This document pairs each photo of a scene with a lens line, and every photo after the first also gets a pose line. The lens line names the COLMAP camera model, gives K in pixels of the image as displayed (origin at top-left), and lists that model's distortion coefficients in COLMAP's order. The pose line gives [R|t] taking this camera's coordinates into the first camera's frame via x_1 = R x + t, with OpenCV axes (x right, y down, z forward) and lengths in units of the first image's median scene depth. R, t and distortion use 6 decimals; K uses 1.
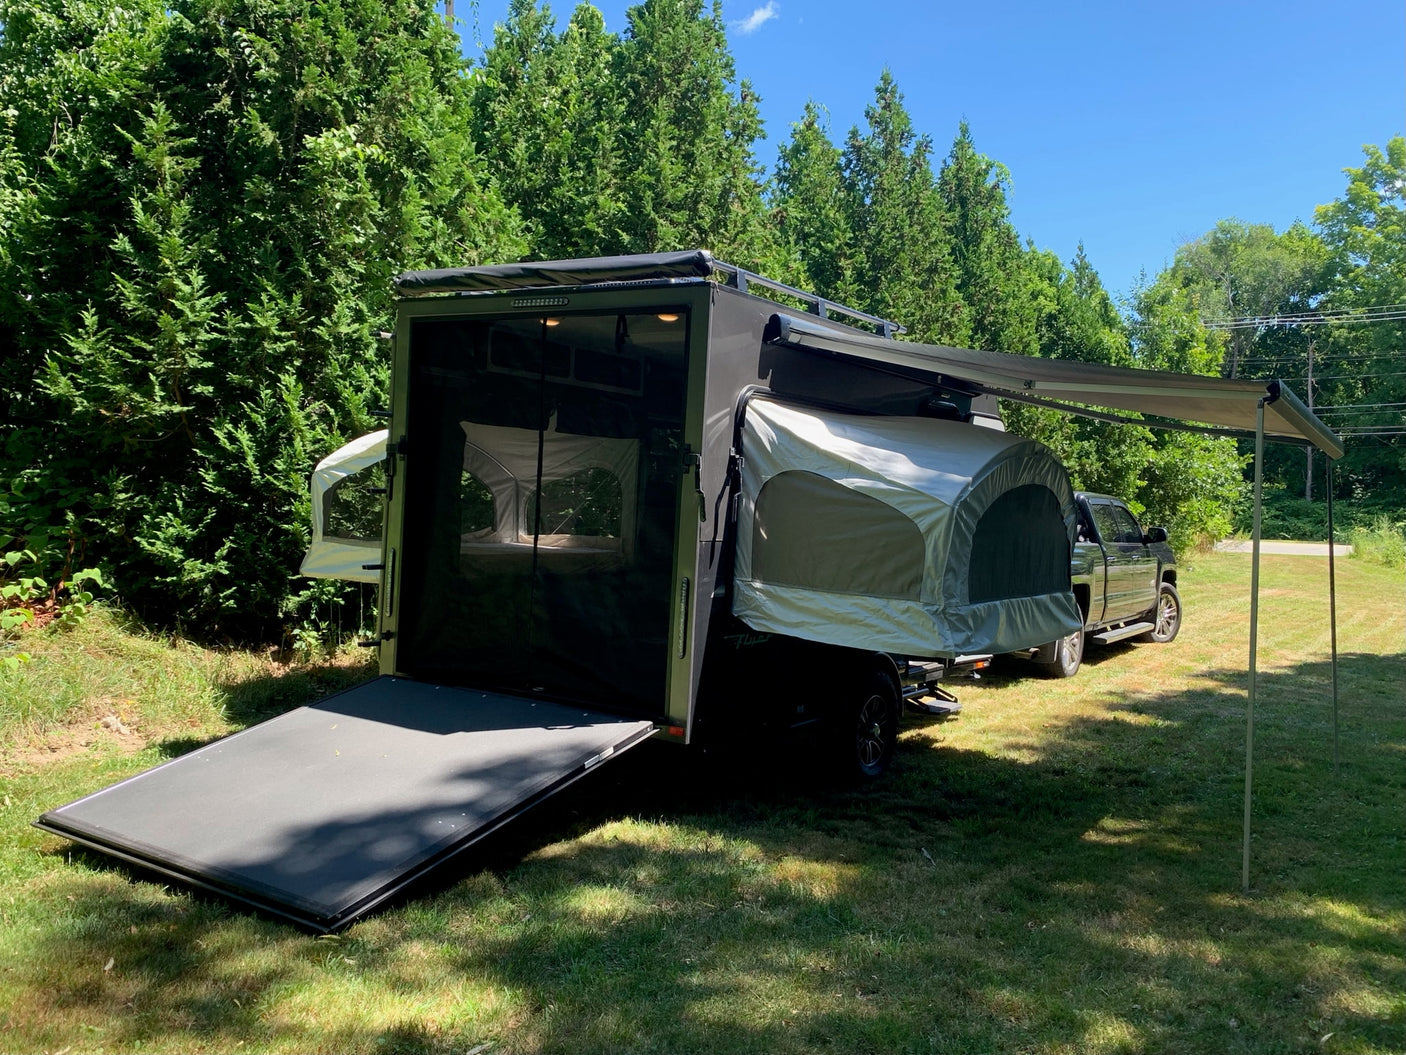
lens RADIAL K [[1153.0, 0, 707.4], [0, 1153.0, 531.0], [0, 0, 1]] dist [0.038933, -0.036674]
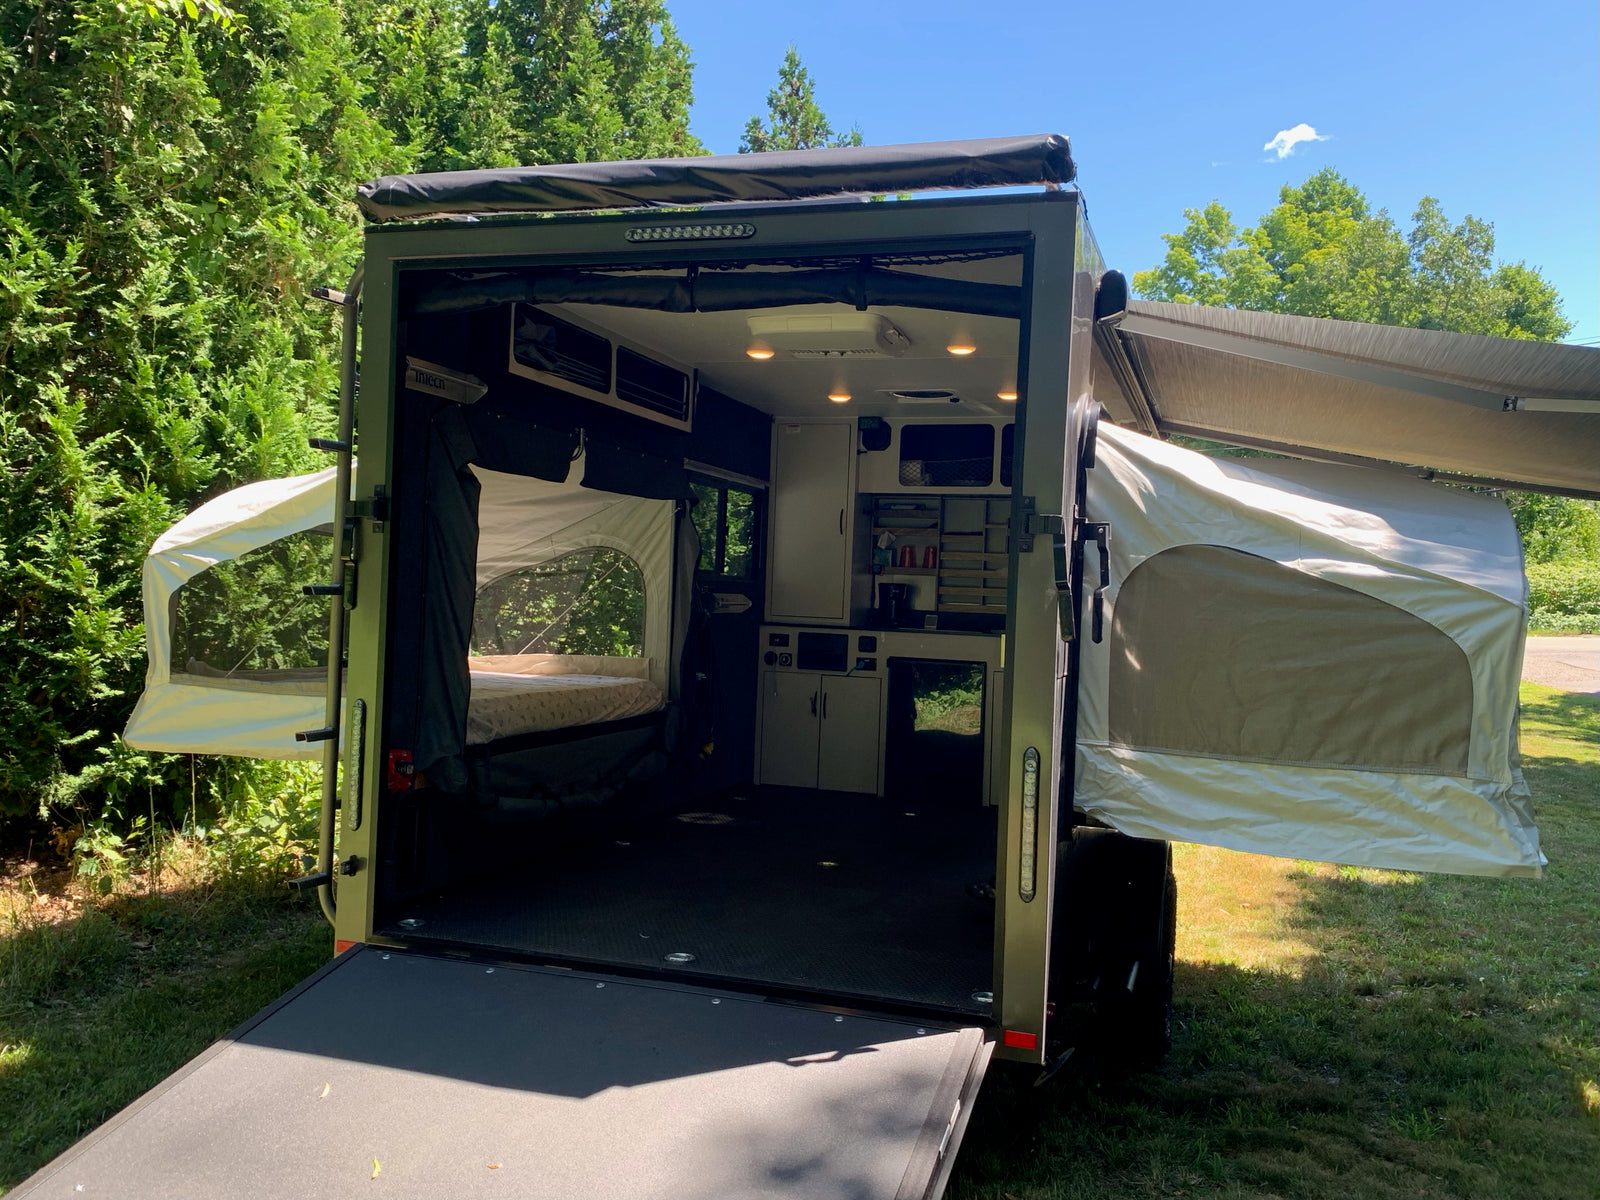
lens RADIAL K [[1312.1, 0, 791.1], [0, 1312.1, 595.3], [0, 0, 1]] dist [0.038933, -0.036674]
pose [[0.966619, -0.014245, 0.255820, -0.182120], [0.019301, 0.999665, -0.017266, -0.013911], [-0.255488, 0.021627, 0.966570, 0.286326]]
